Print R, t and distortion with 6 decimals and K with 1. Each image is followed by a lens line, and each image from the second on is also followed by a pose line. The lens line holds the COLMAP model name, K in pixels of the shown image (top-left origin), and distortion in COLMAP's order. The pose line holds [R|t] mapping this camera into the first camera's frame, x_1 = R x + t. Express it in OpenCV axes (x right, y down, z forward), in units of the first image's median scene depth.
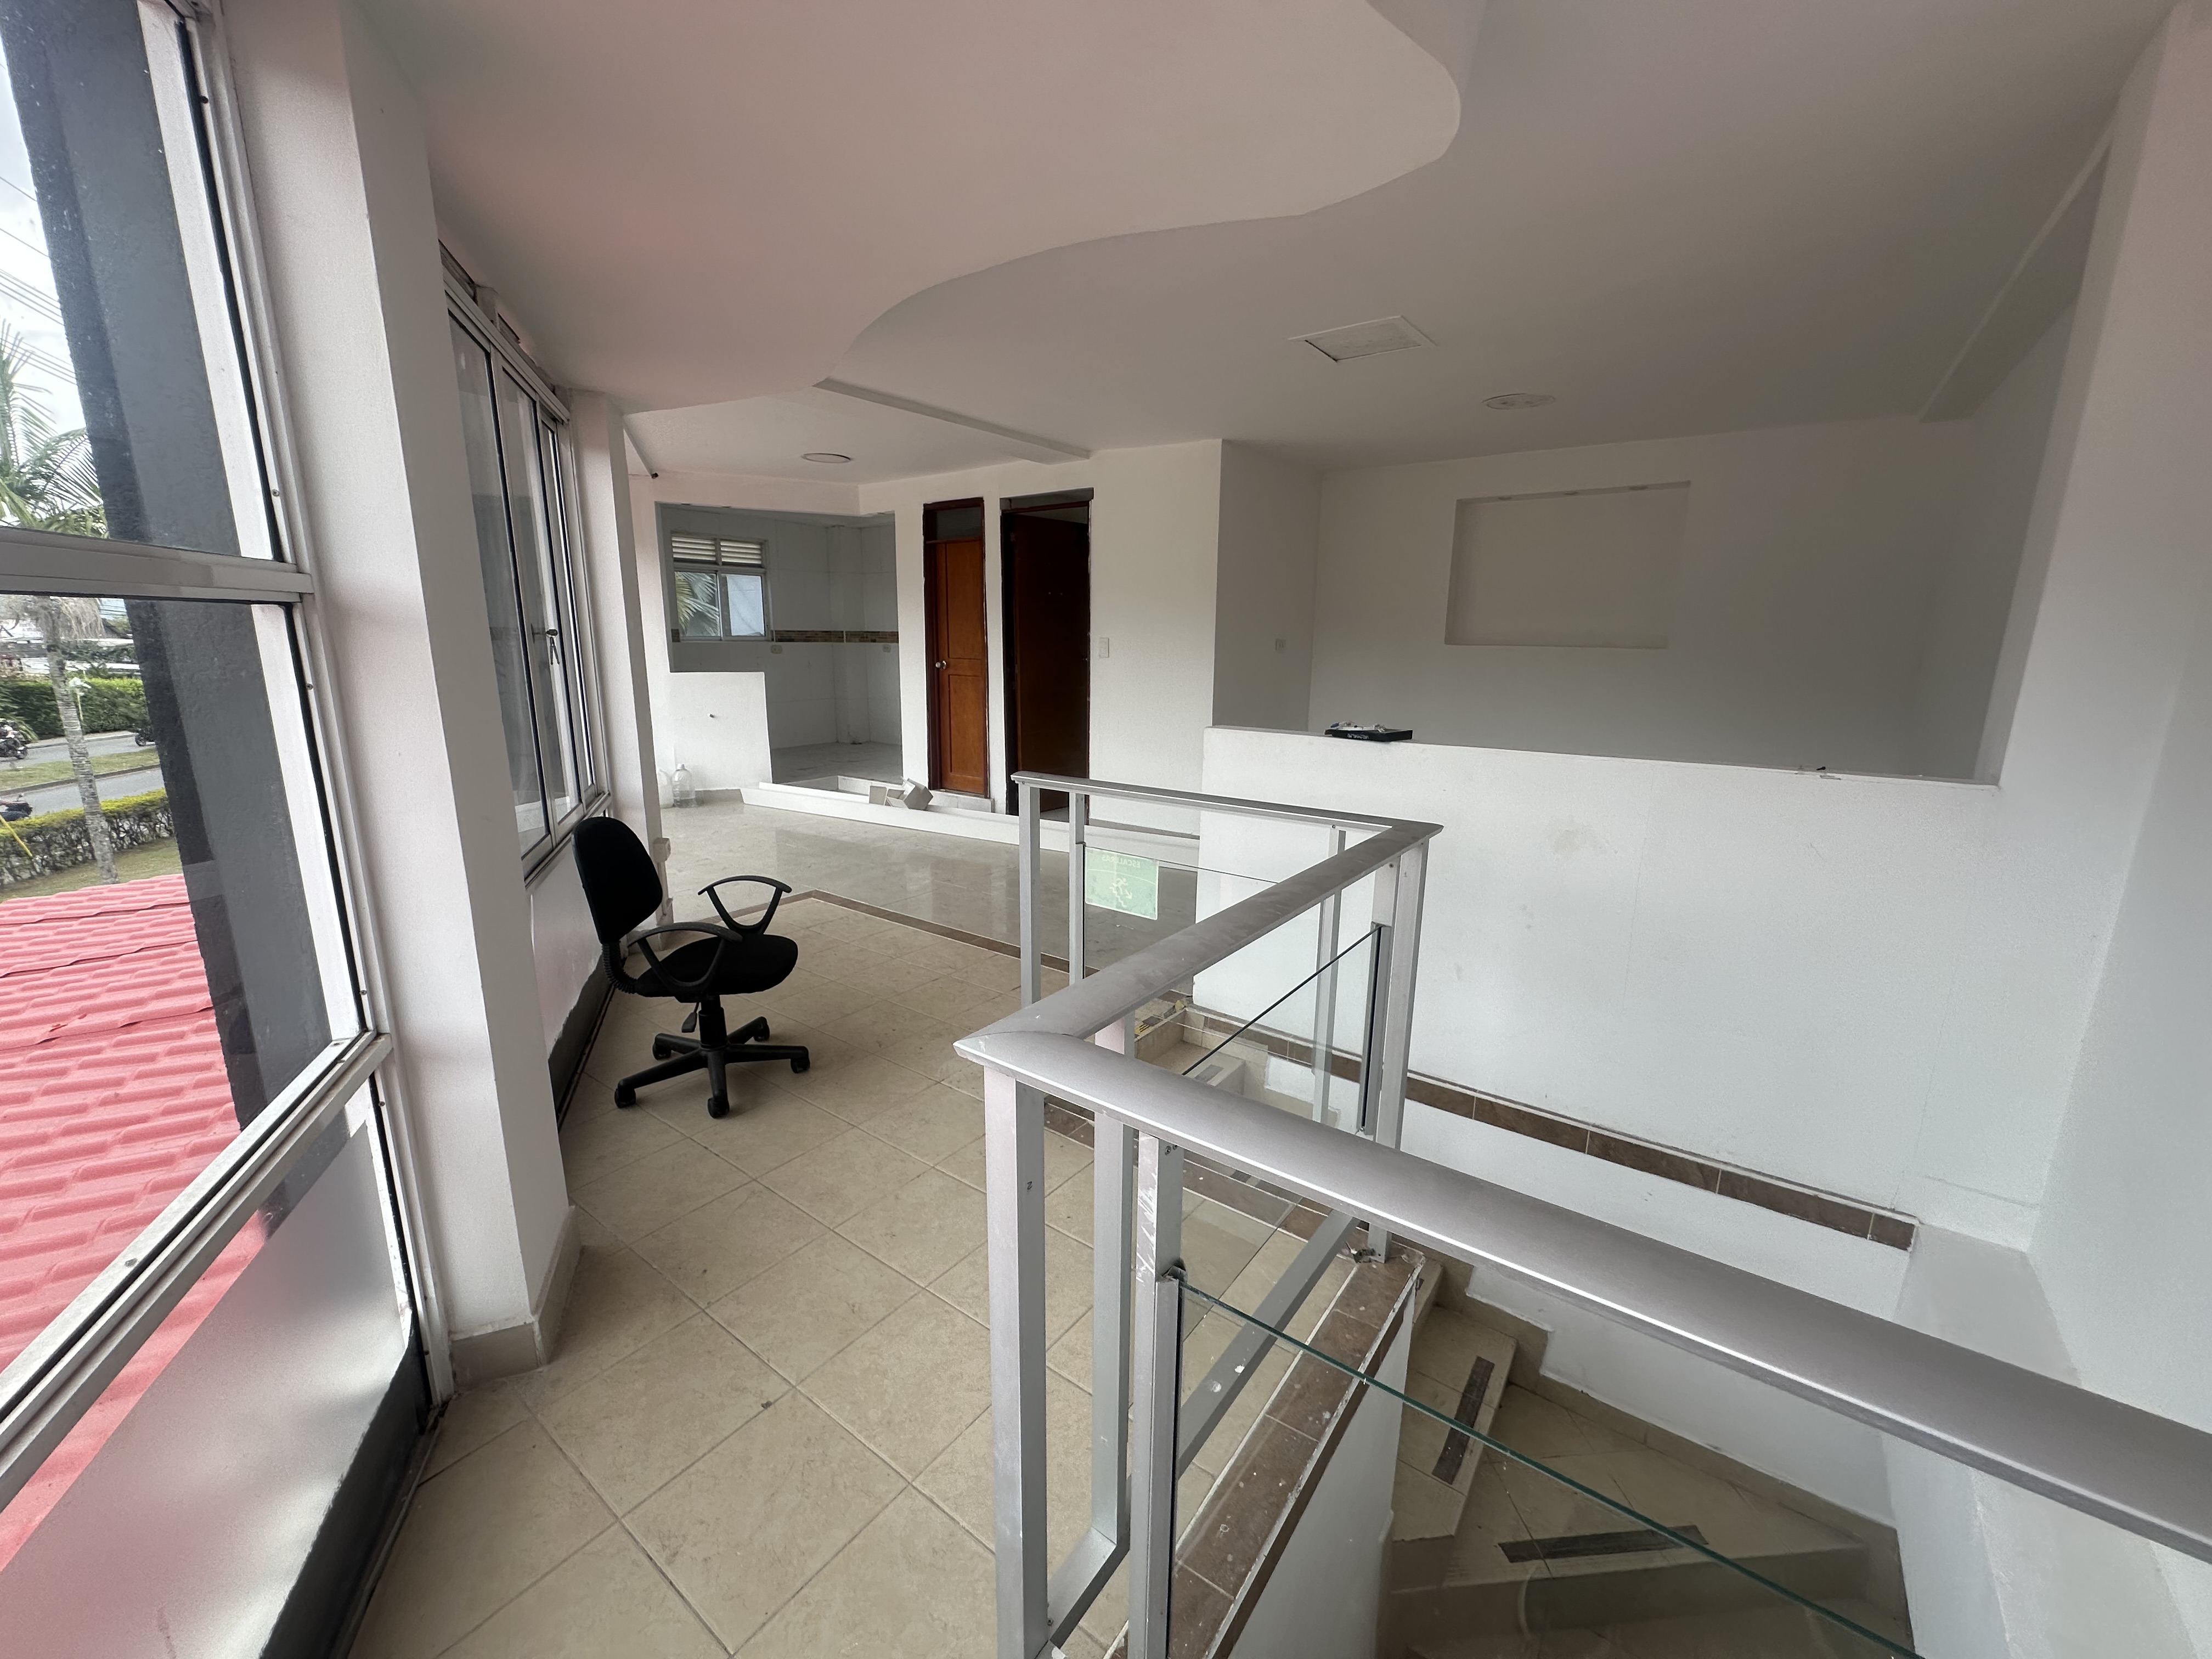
lens RADIAL K [[883.1, 0, 1106.8], [0, 883.1, 827.4], [0, 0, 1]] dist [-0.004403, 0.001065]
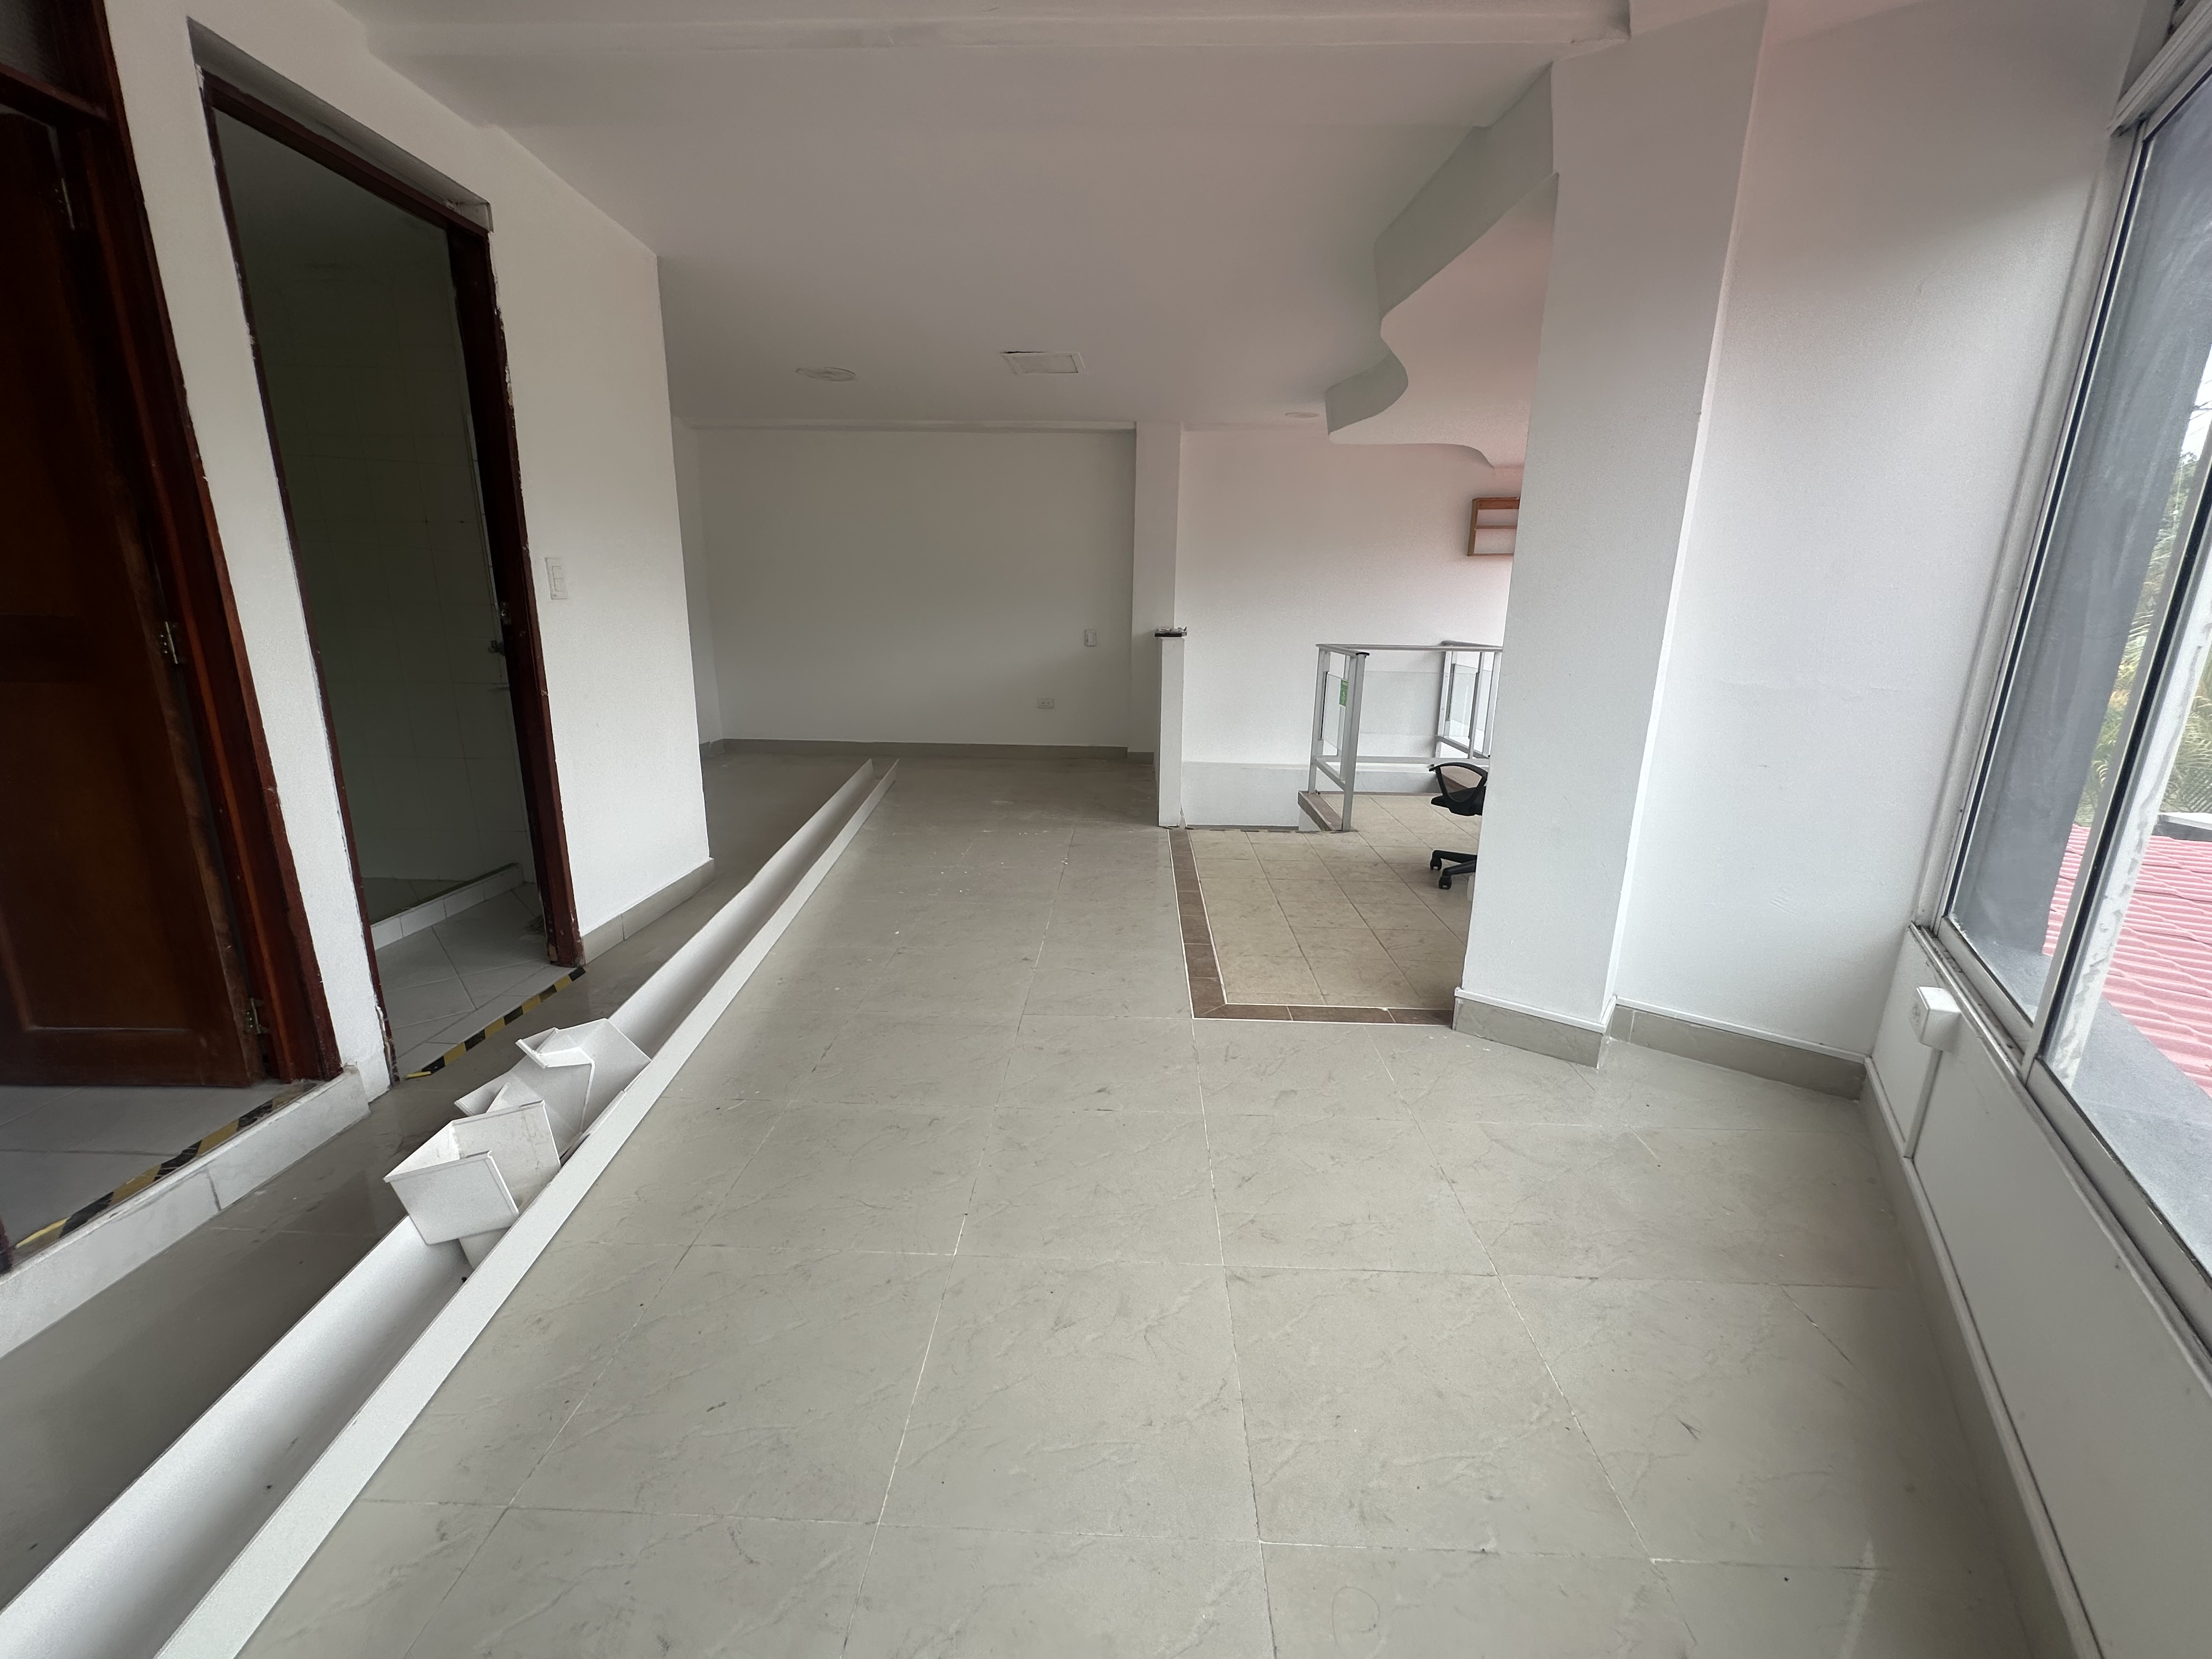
lens RADIAL K [[883.1, 0, 1106.8], [0, 883.1, 827.4], [0, 0, 1]] dist [-0.004403, 0.001065]
pose [[-0.562975, -0.219790, 0.796713, -0.496605], [0.155391, 0.918649, 0.363231, -0.176595], [-0.811734, 0.328292, -0.483024, 0.883341]]
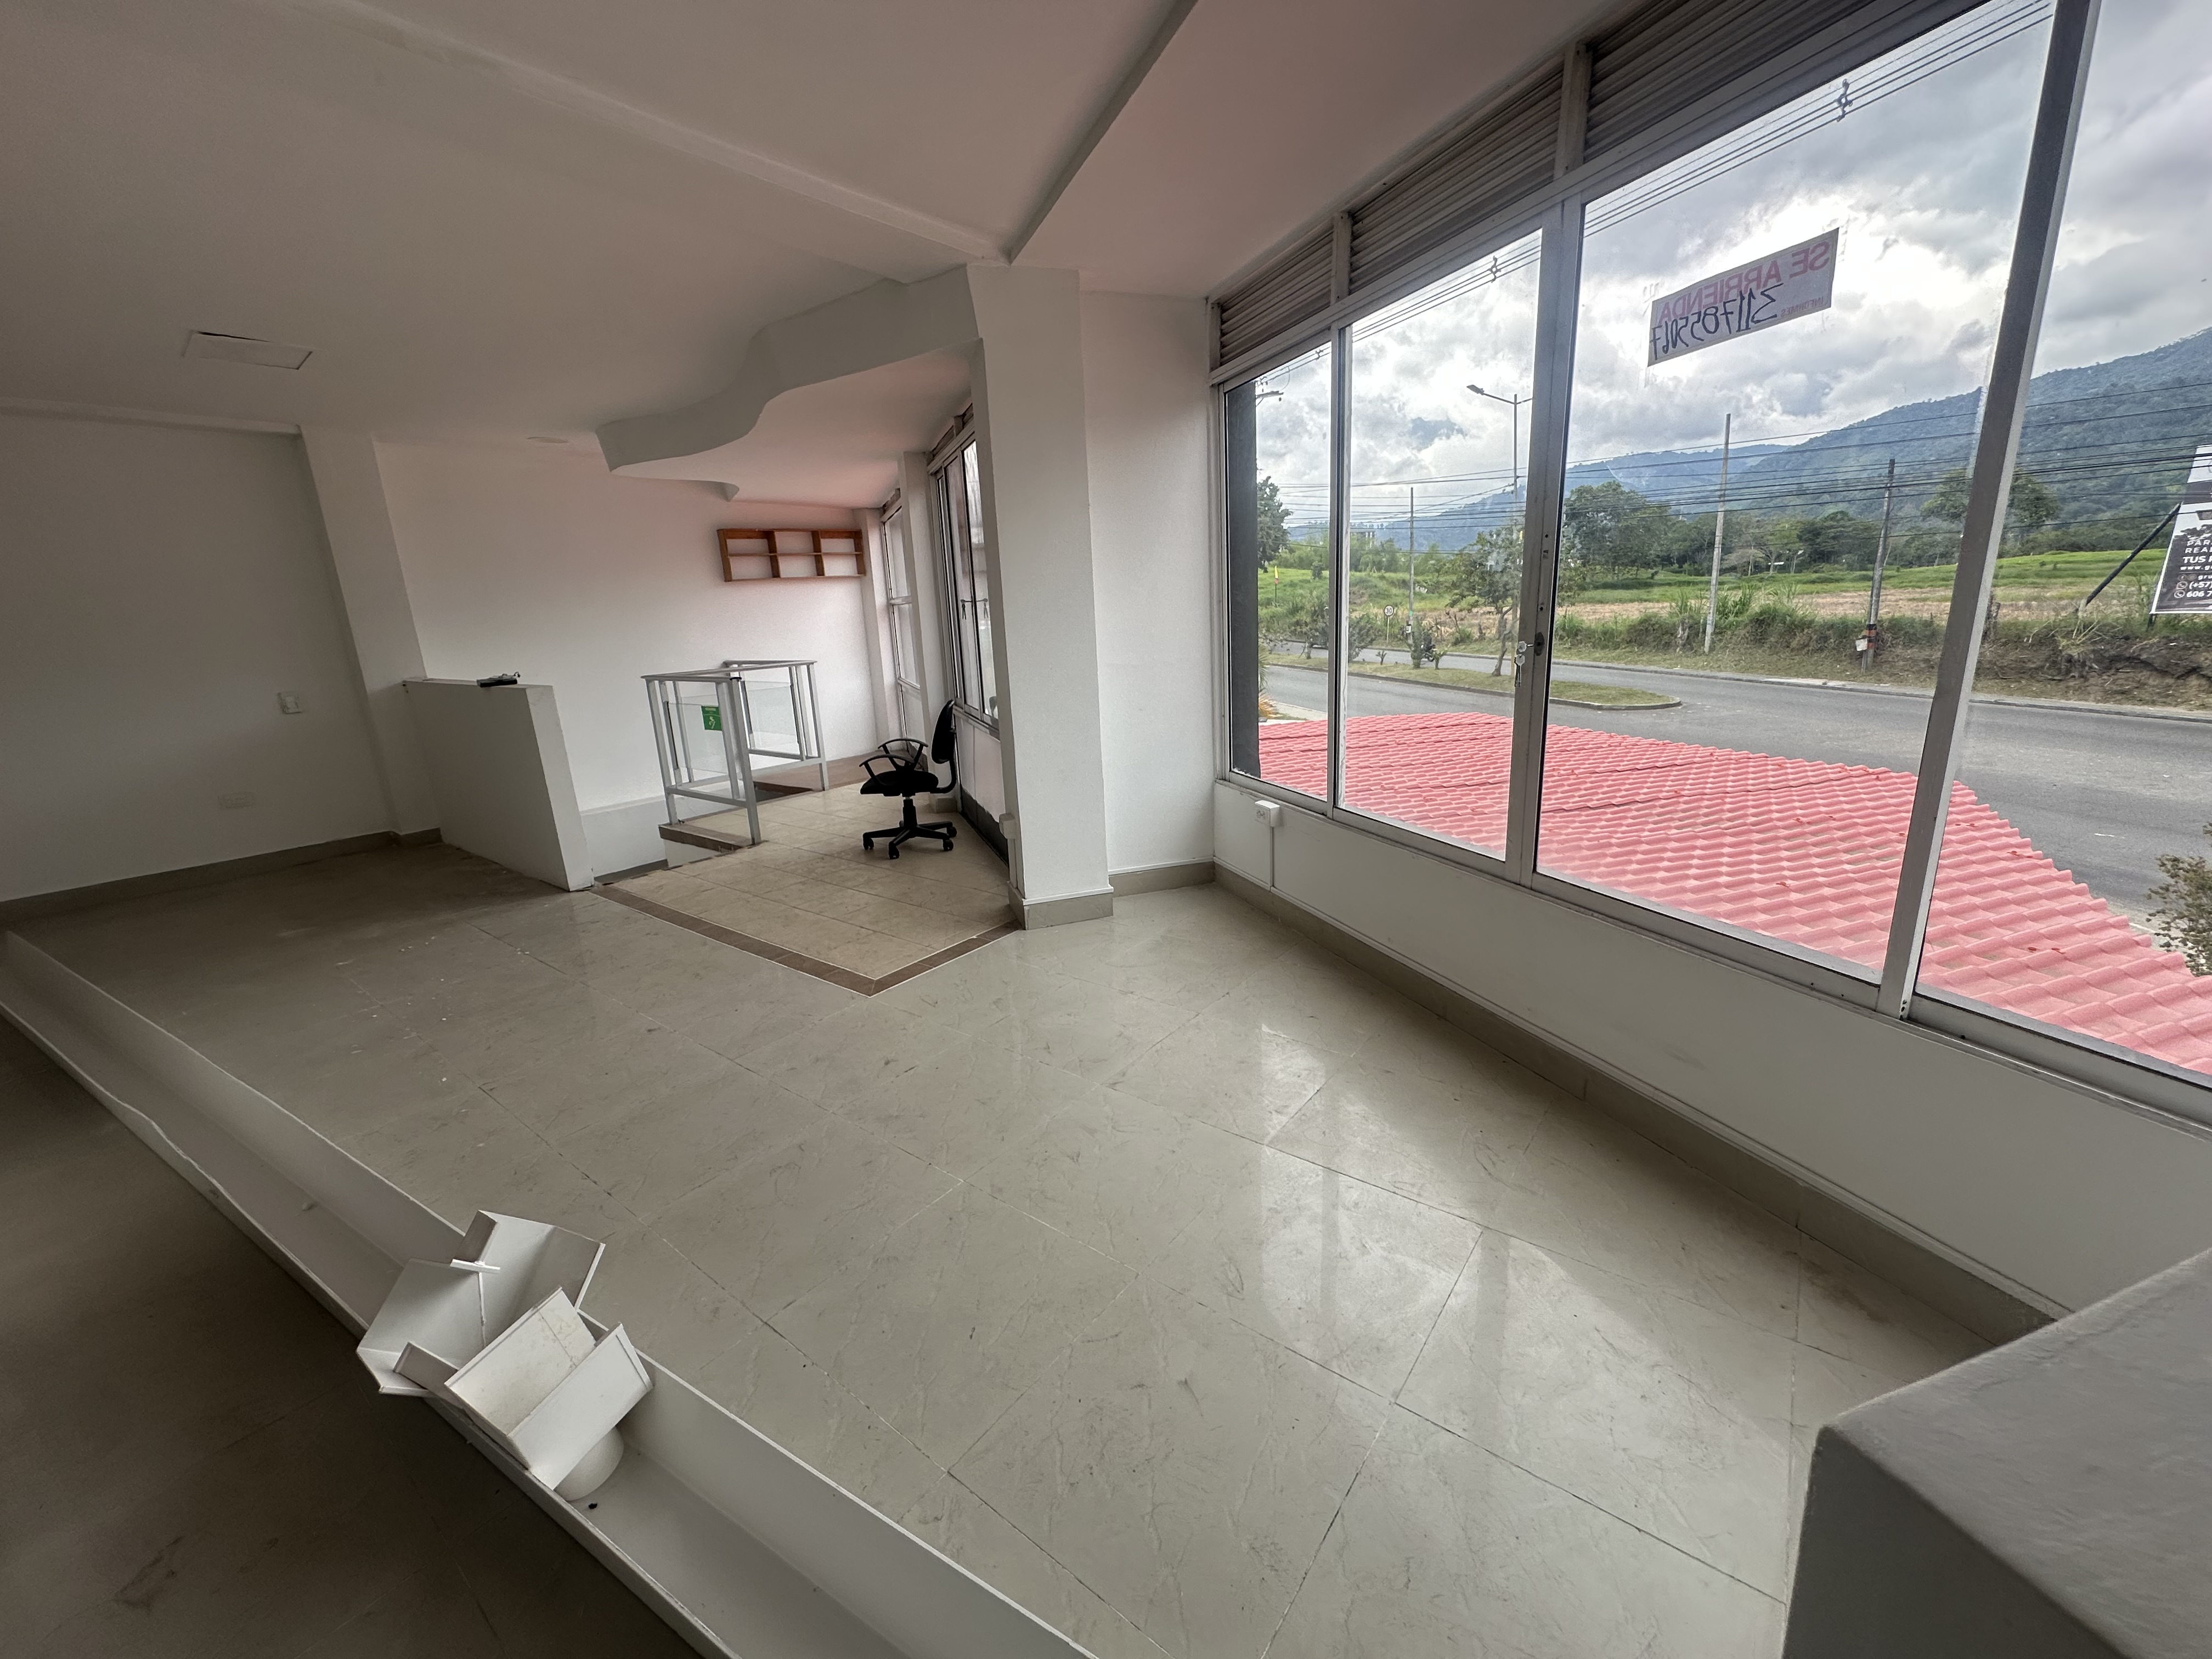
lens RADIAL K [[883.1, 0, 1106.8], [0, 883.1, 827.4], [0, 0, 1]] dist [-0.004403, 0.001065]
pose [[-0.998686, 0.028986, 0.042264, -0.368030], [0.044851, 0.893336, 0.447145, -0.224779], [-0.024795, 0.448453, -0.893462, 1.052051]]
